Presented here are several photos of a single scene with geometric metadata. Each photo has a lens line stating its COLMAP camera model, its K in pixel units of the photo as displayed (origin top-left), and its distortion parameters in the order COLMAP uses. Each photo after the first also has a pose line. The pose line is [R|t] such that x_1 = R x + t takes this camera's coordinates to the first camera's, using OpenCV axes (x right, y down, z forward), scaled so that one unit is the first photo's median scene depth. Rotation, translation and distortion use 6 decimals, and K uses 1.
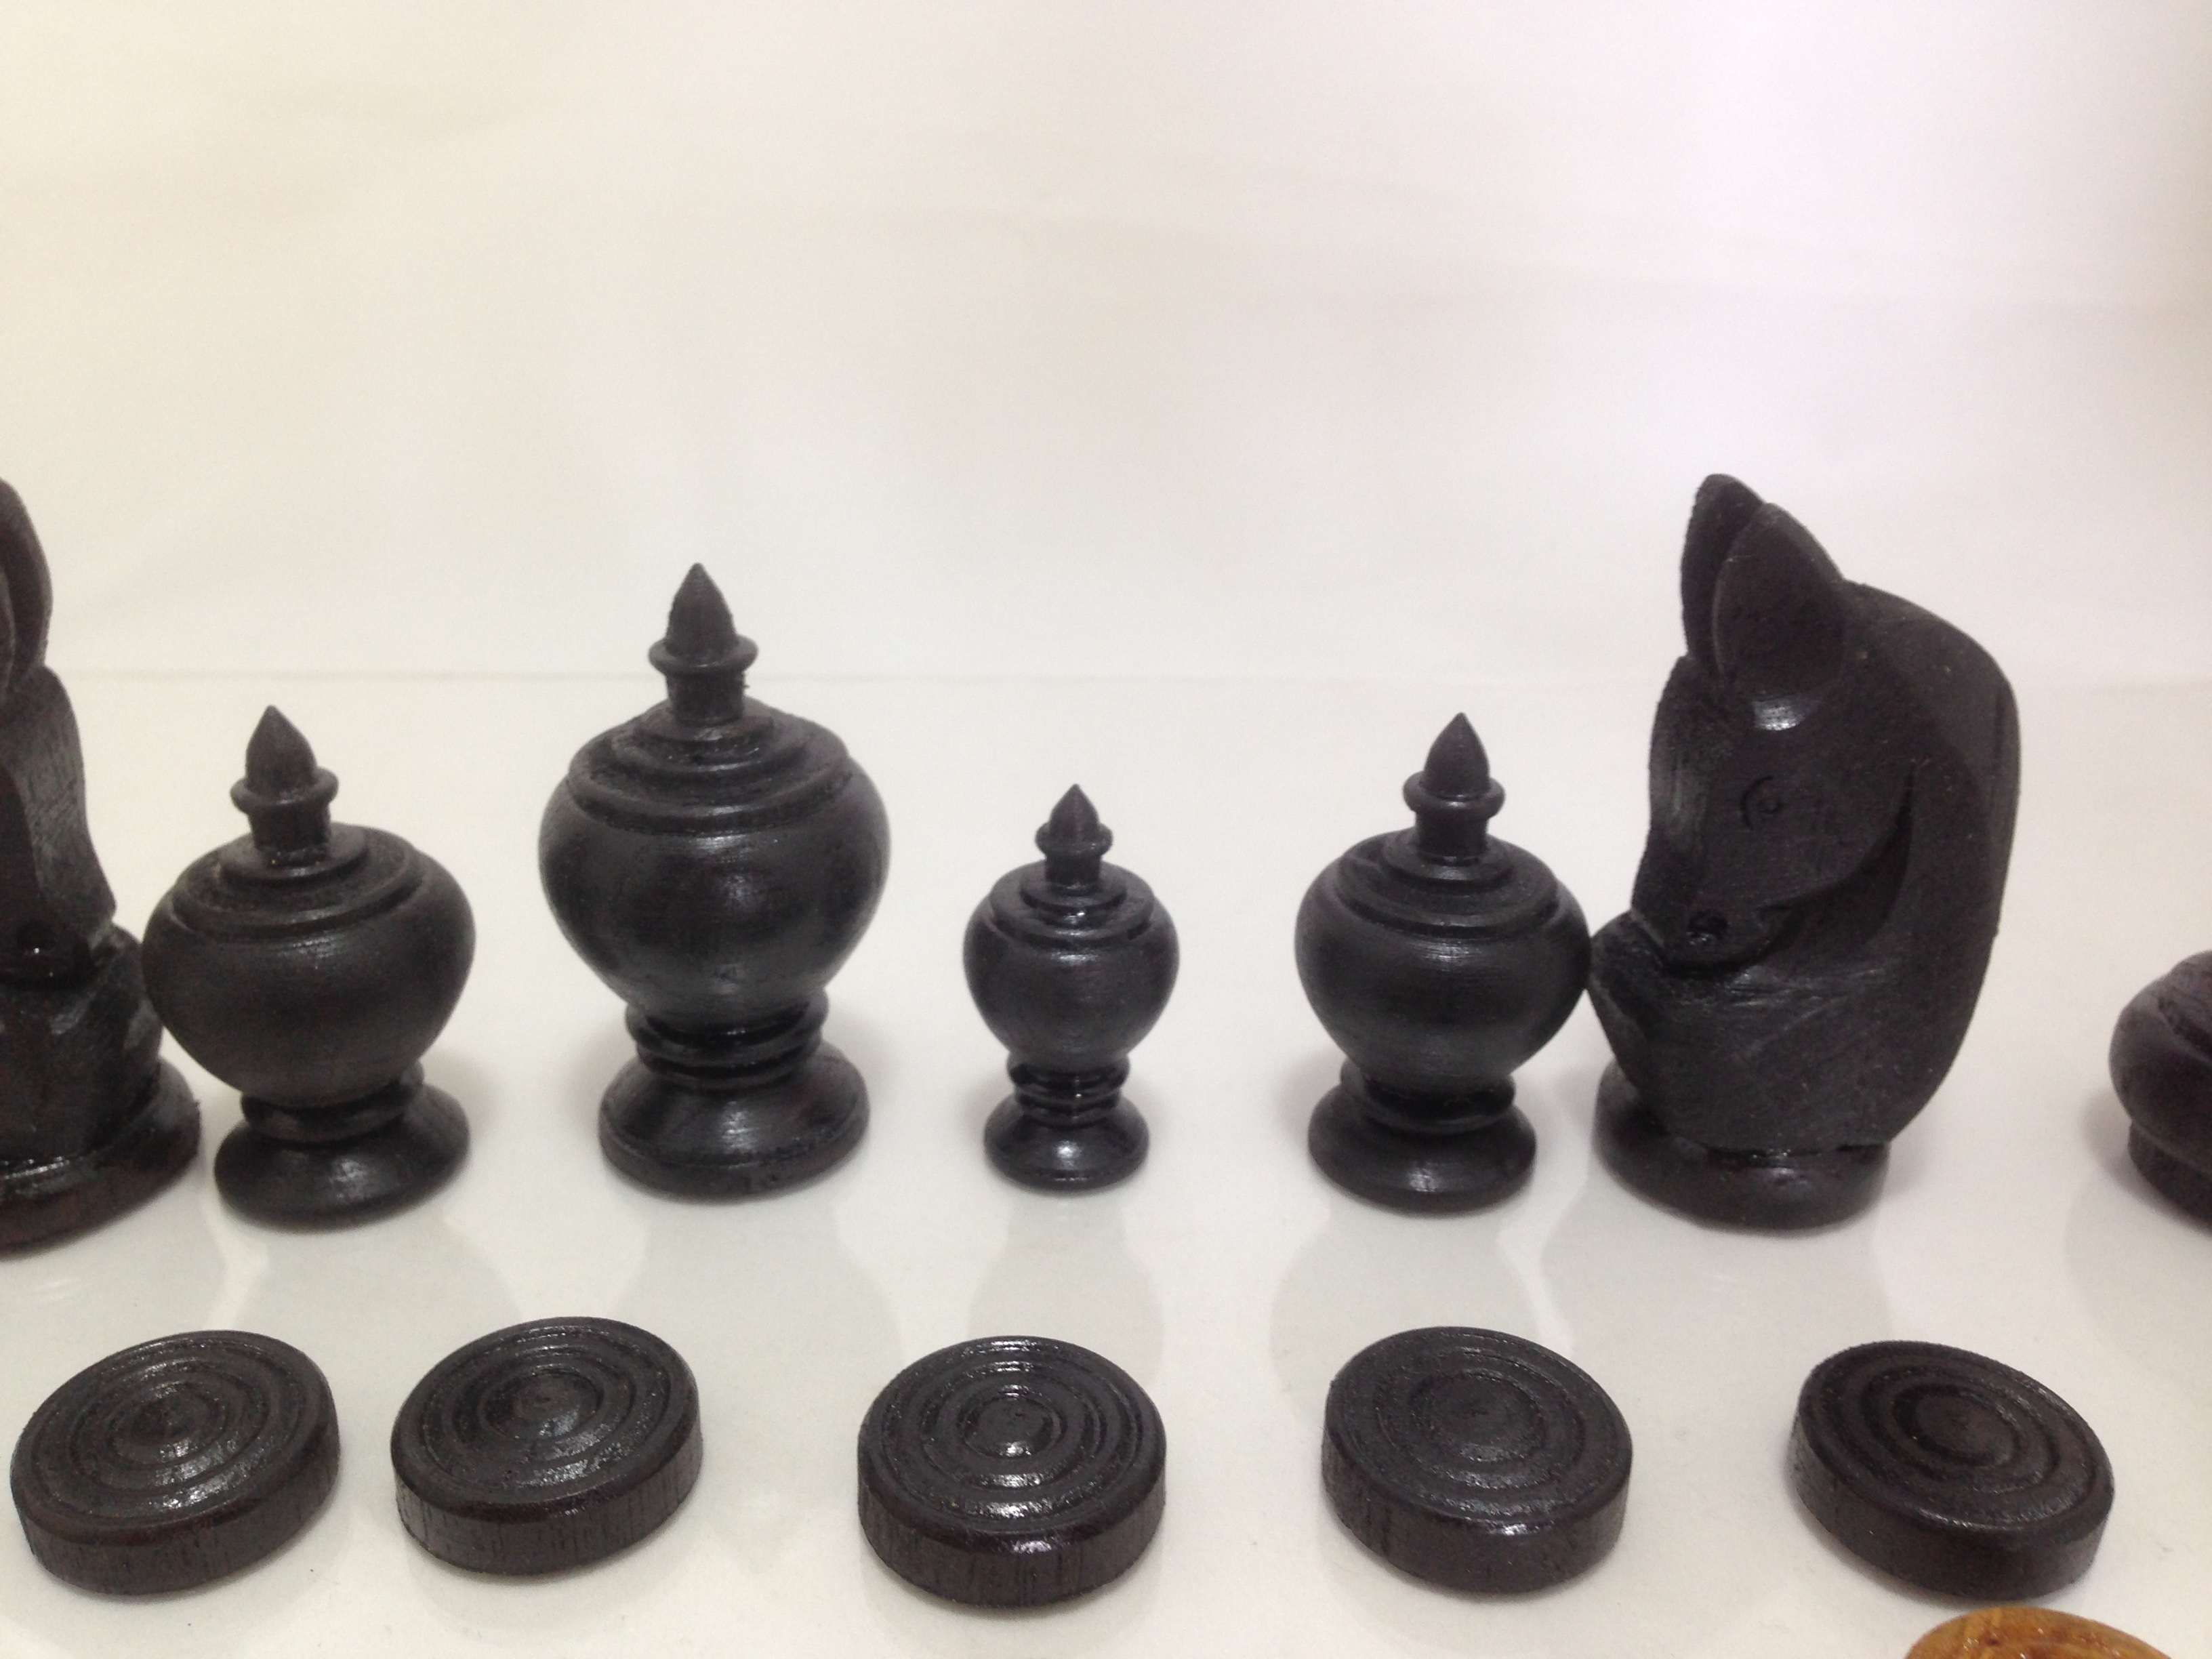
lens RADIAL K [[1966.9, 0, 1101.9], [0, 1966.9, 840.4], [0, 0, 1]] dist [0.062043, -0.121298]
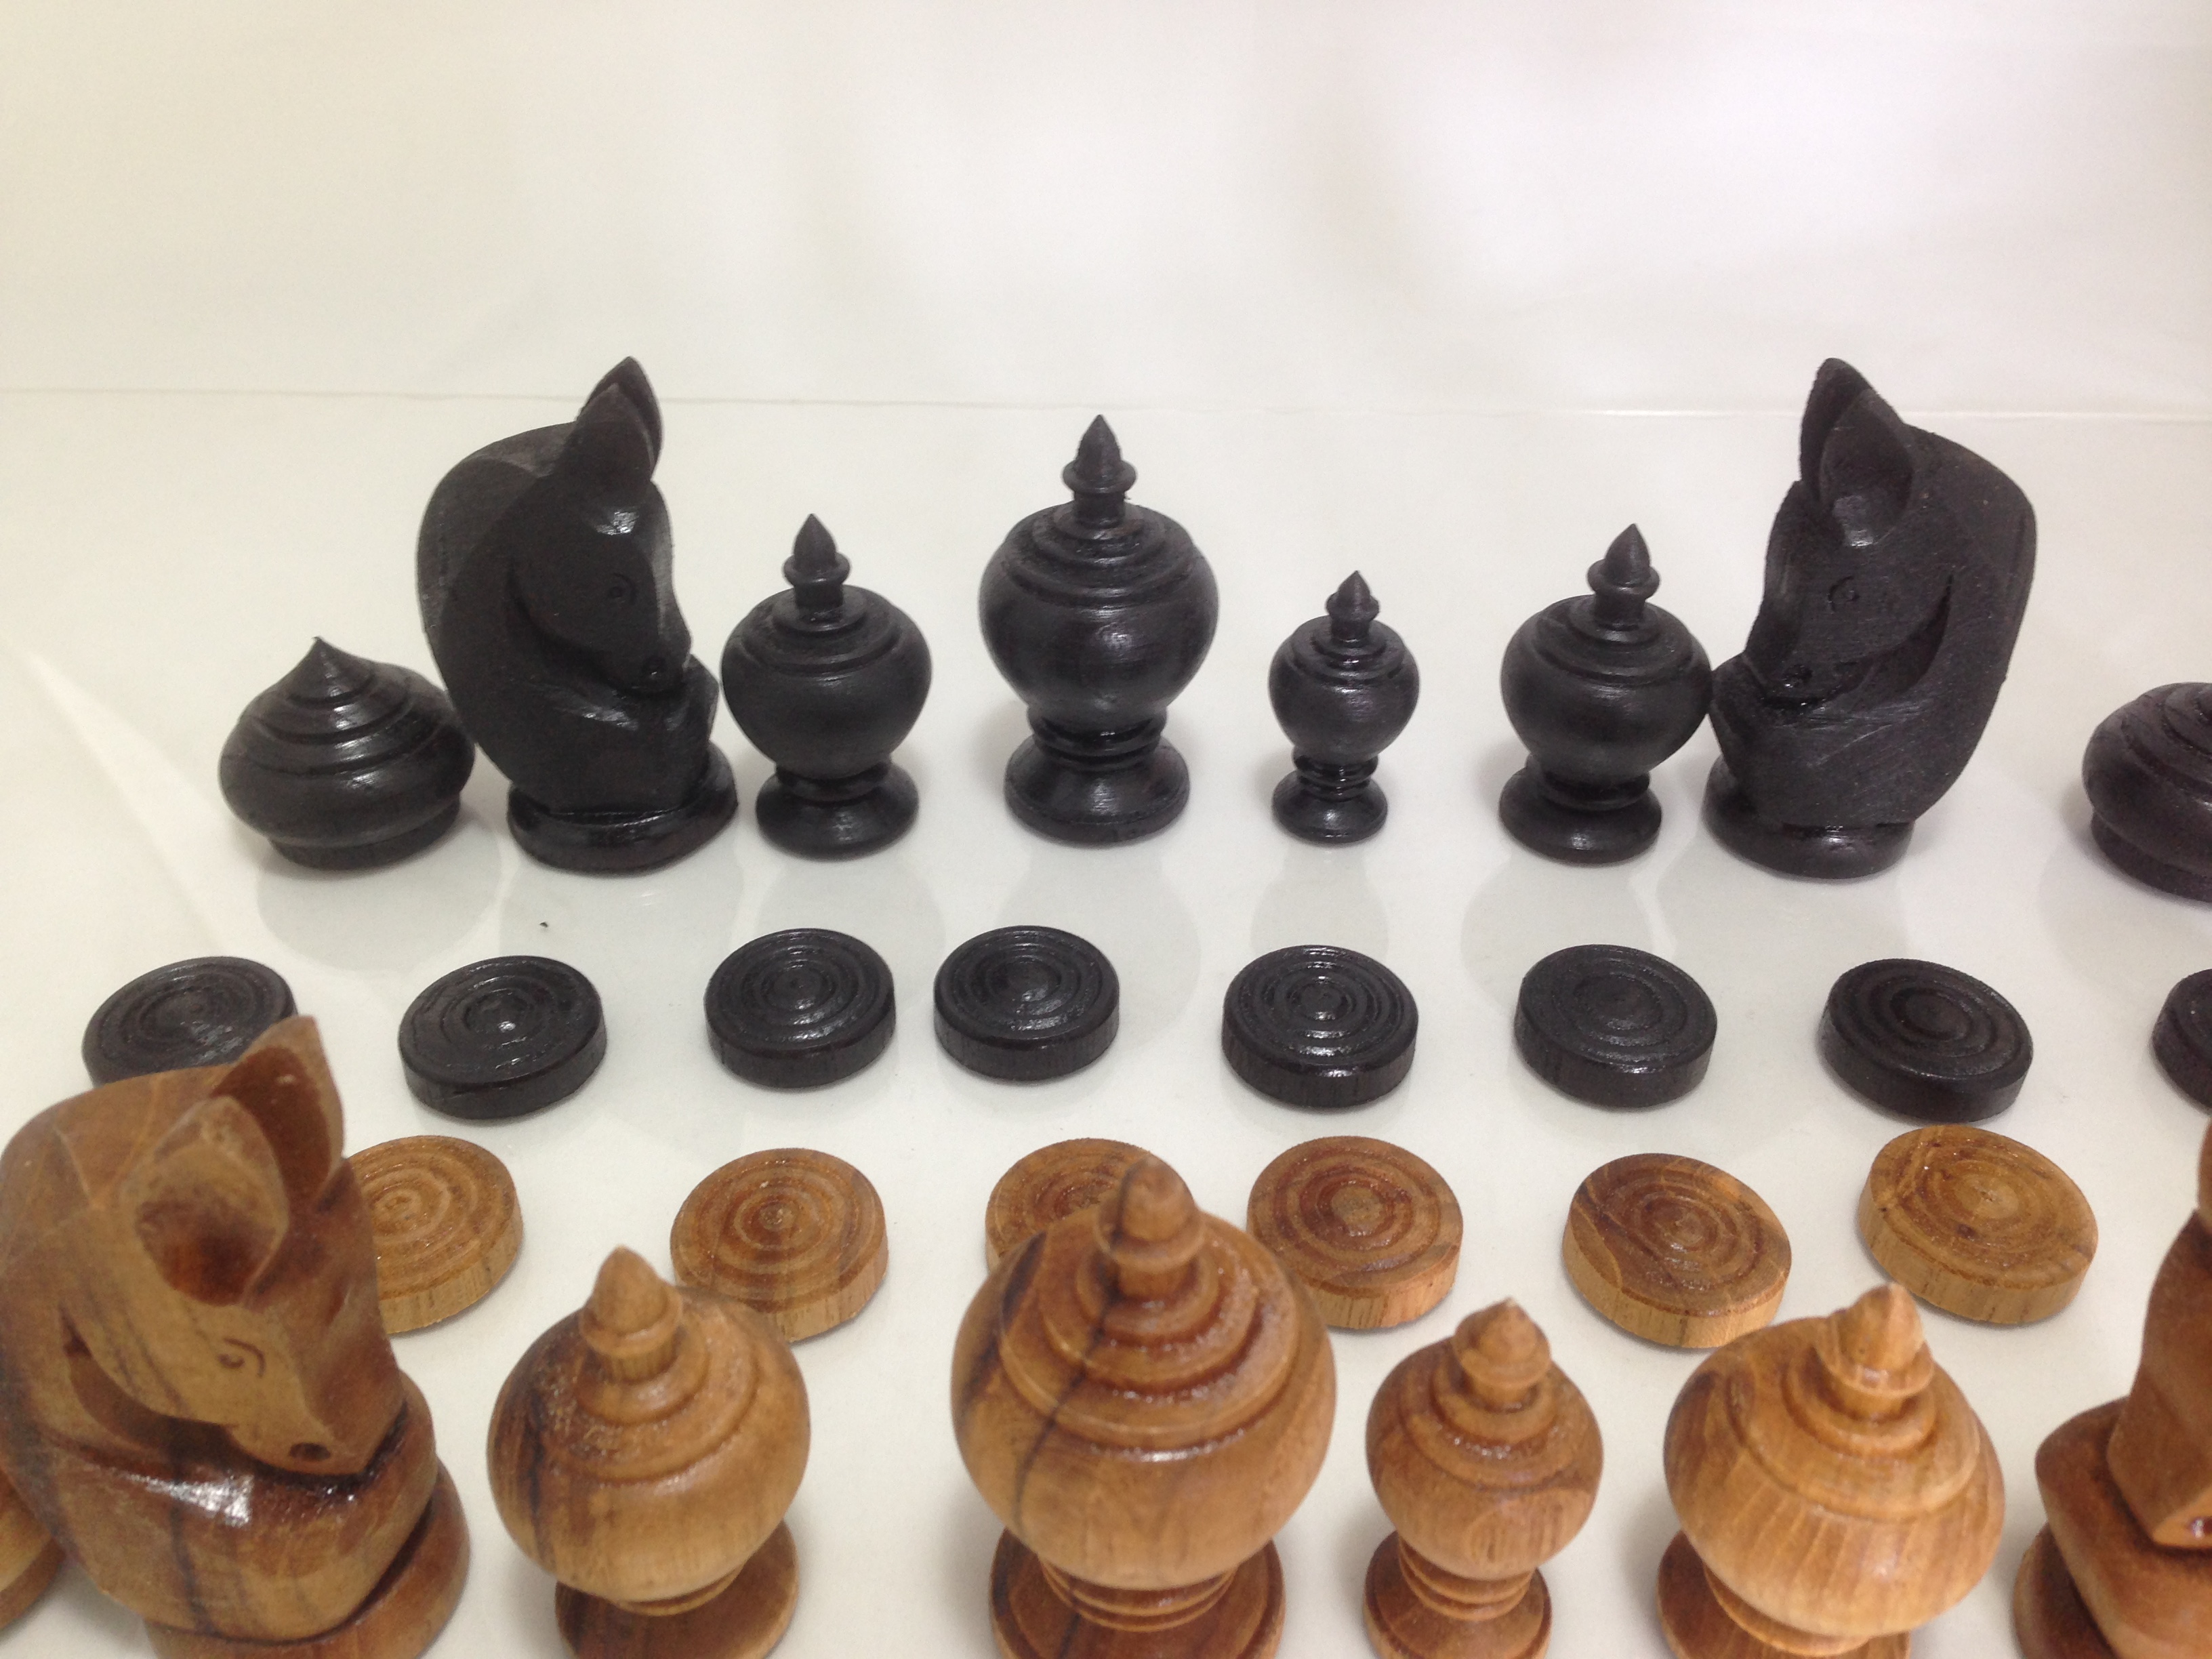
lens RADIAL K [[1966.9, 0, 1101.9], [0, 1966.9, 840.4], [0, 0, 1]] dist [0.062043, -0.121298]
pose [[0.999044, 0.020272, -0.038727, -0.137596], [-0.011362, 0.975933, 0.217775, -0.145148], [0.042209, -0.217127, 0.975230, -0.440041]]
